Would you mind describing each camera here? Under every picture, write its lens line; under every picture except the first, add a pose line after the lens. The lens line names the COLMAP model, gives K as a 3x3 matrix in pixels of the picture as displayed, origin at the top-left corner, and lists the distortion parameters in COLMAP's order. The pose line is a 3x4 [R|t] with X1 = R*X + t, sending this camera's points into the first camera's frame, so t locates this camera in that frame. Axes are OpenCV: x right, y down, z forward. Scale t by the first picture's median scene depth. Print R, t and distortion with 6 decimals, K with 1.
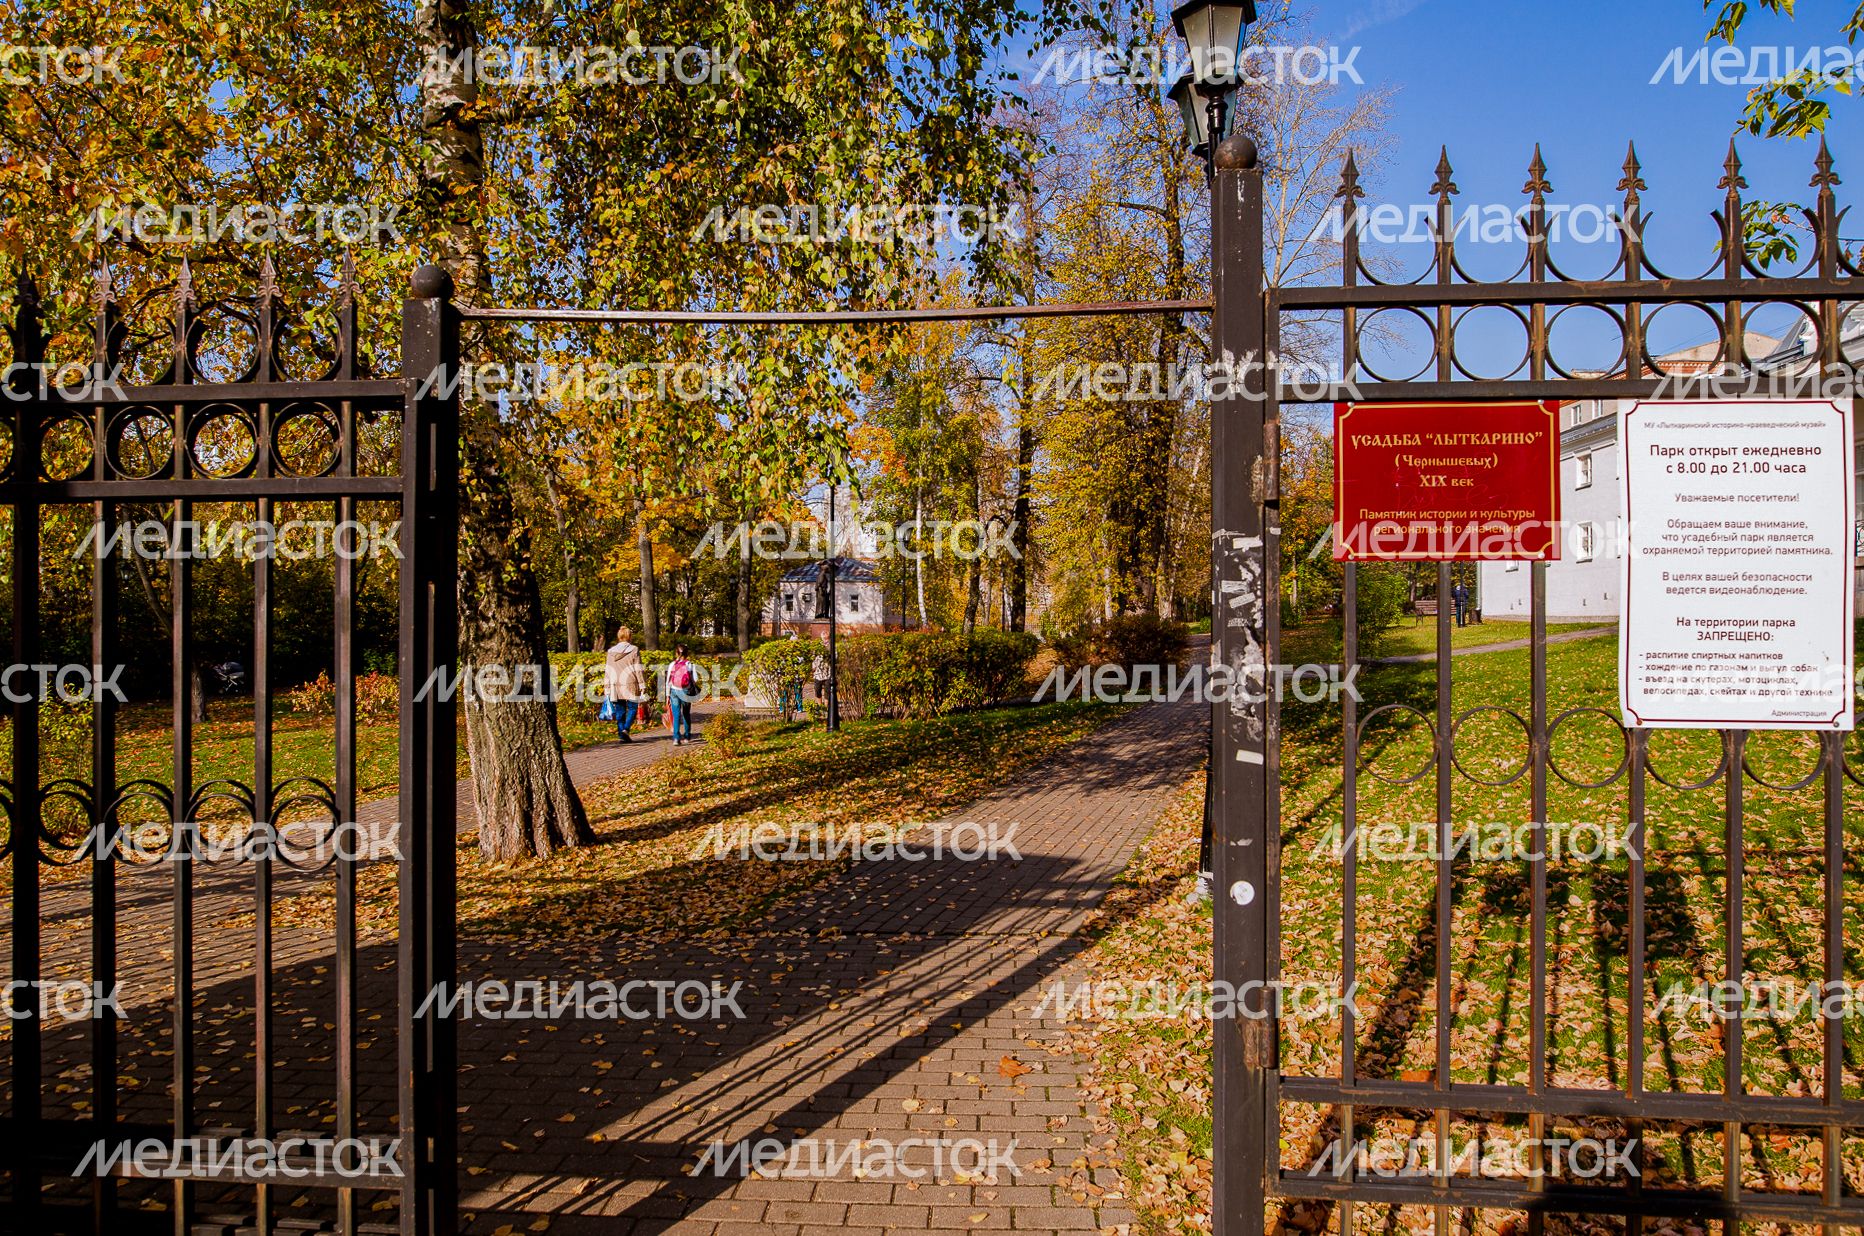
lens RADIAL K [[1085.4, 0, 932.0], [0, 1085.4, 618.0], [0, 0, 1]] dist [-0.027464, -0.000926]
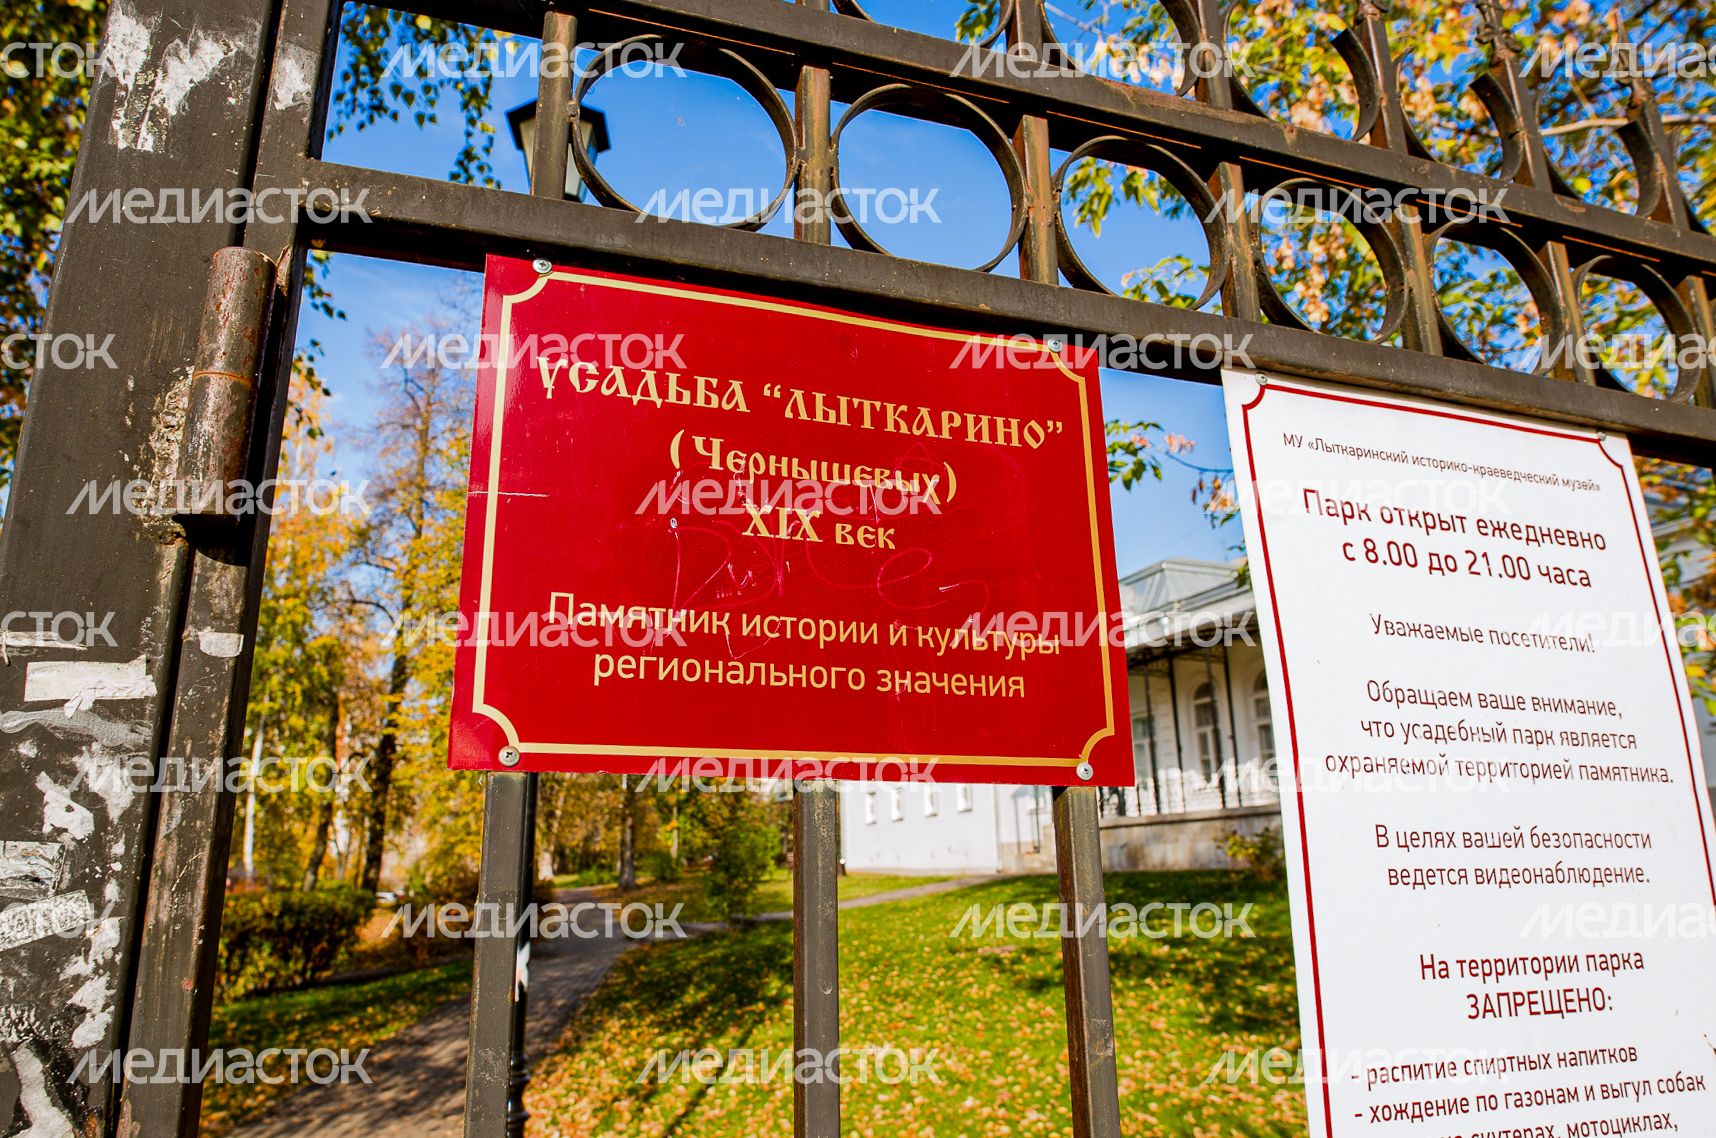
lens RADIAL K [[1075.7, 0, 796.1], [0, 1075.7, 571.0], [0, 0, 1]] dist [-0.022909, -0.002039]
pose [[0.909826, 0.108630, 0.400519, 0.345413], [0.002704, 0.963559, -0.267483, -0.028864], [-0.414981, 0.244446, 0.876377, 0.728980]]
